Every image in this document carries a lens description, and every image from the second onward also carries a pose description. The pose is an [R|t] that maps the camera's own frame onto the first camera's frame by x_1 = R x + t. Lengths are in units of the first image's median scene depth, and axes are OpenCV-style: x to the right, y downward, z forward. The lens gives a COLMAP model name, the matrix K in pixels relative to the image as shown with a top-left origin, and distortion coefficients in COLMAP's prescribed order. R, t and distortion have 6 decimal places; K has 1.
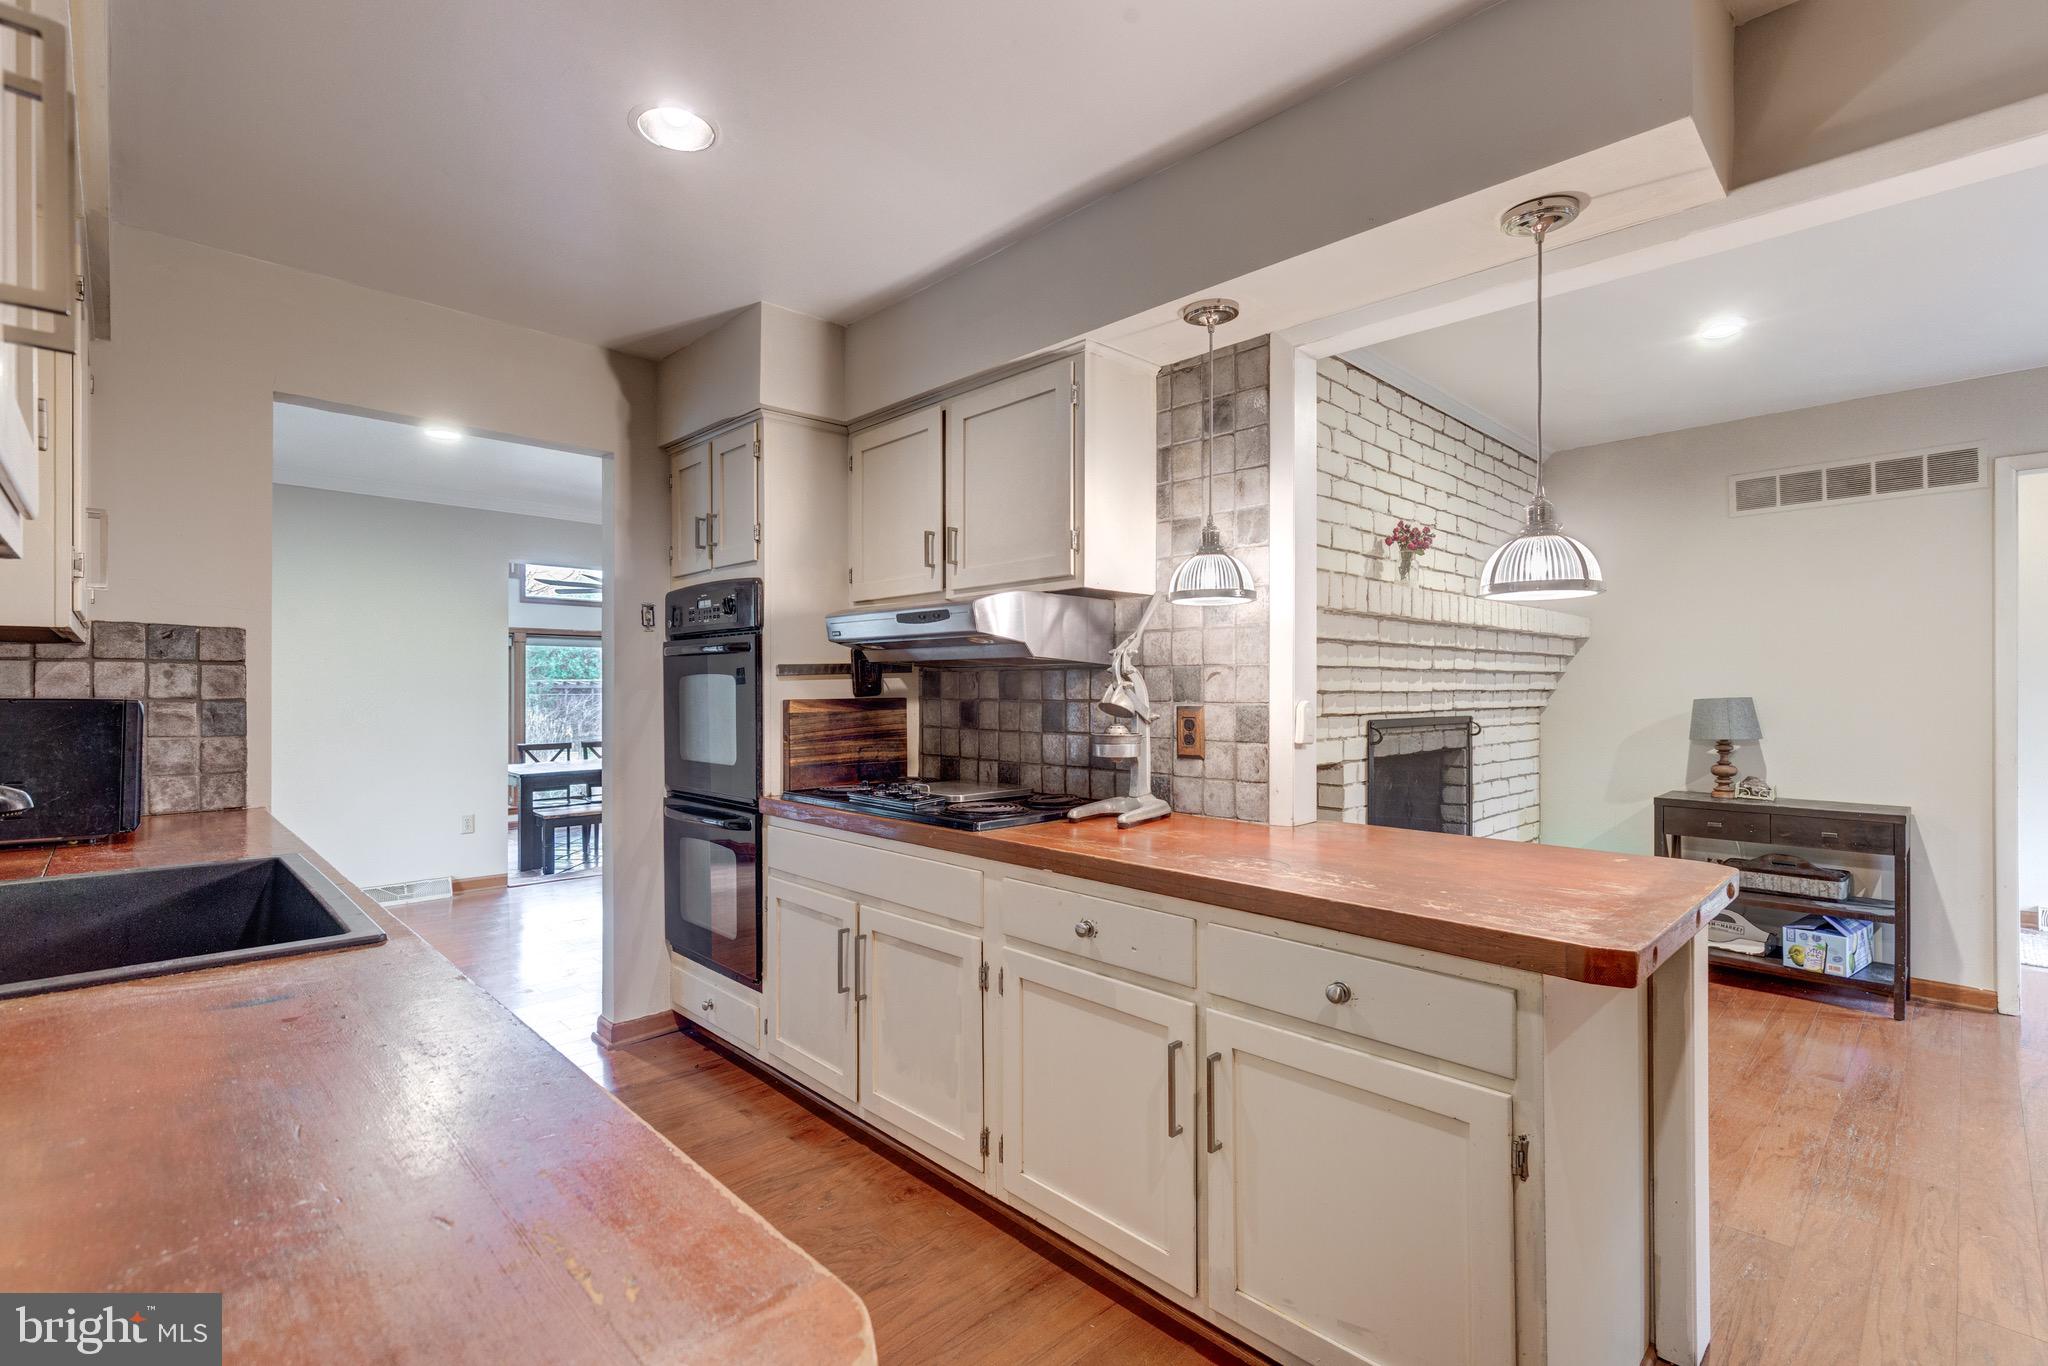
lens RADIAL K [[926.8, 0, 1024.0], [0, 926.8, 683.0], [0, 0, 1]] dist [0.001212, 0.000353]
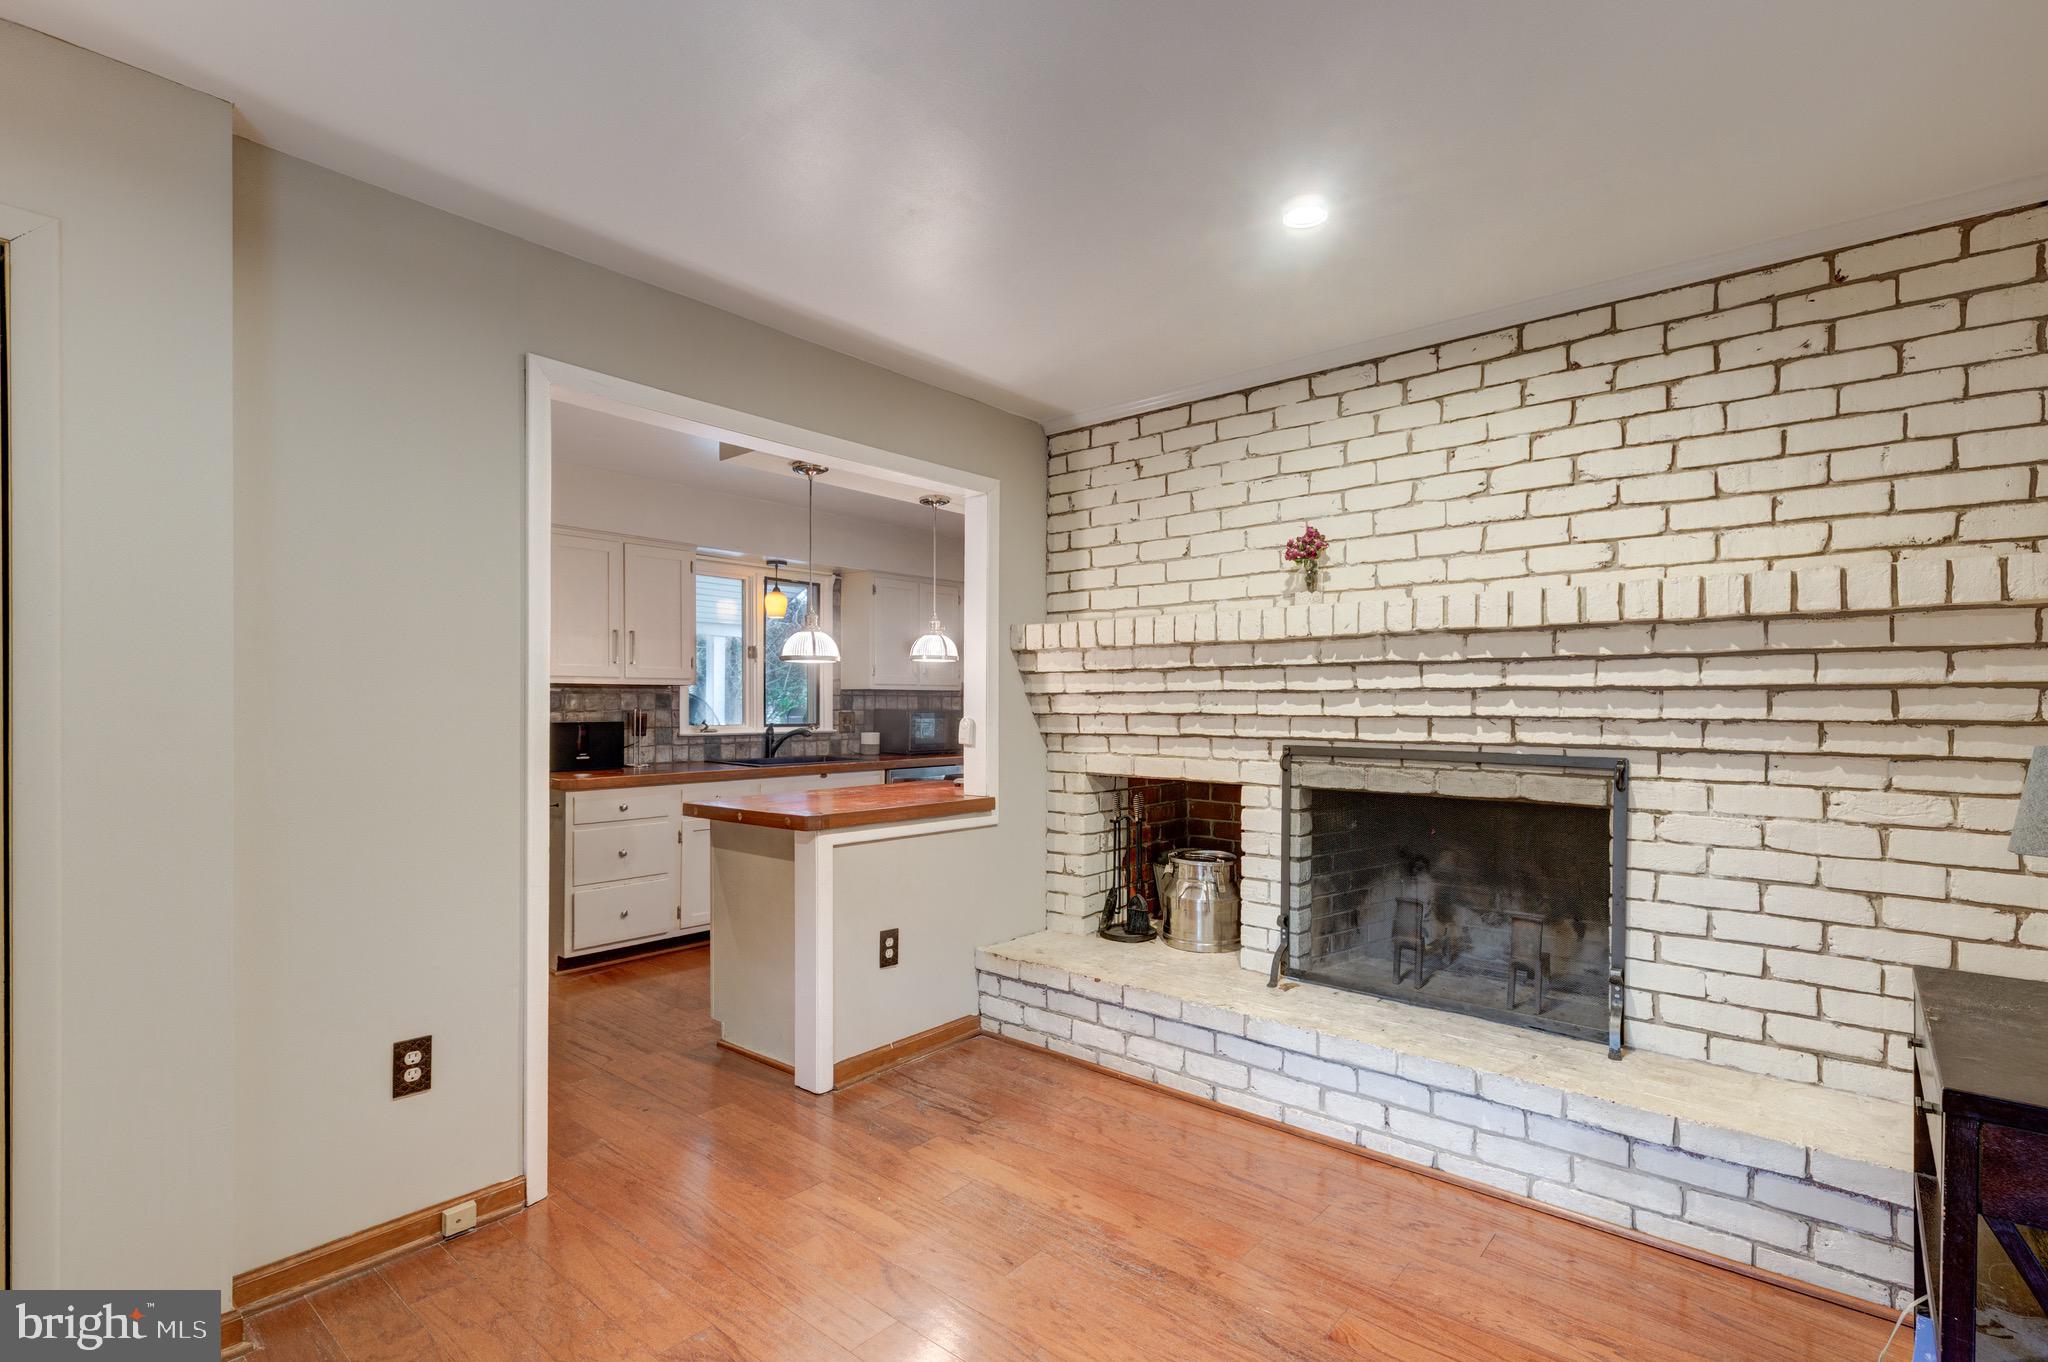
lens RADIAL K [[957.1, 0, 1021.3], [0, 957.1, 712.1], [0, 0, 1]] dist [0.000532, 0.000086]
pose [[0.083964, 0.005541, -0.996453, 1.477794], [-0.000654, 0.999985, 0.005506, 0.000585], [0.996469, 0.000190, 0.083966, 0.722546]]
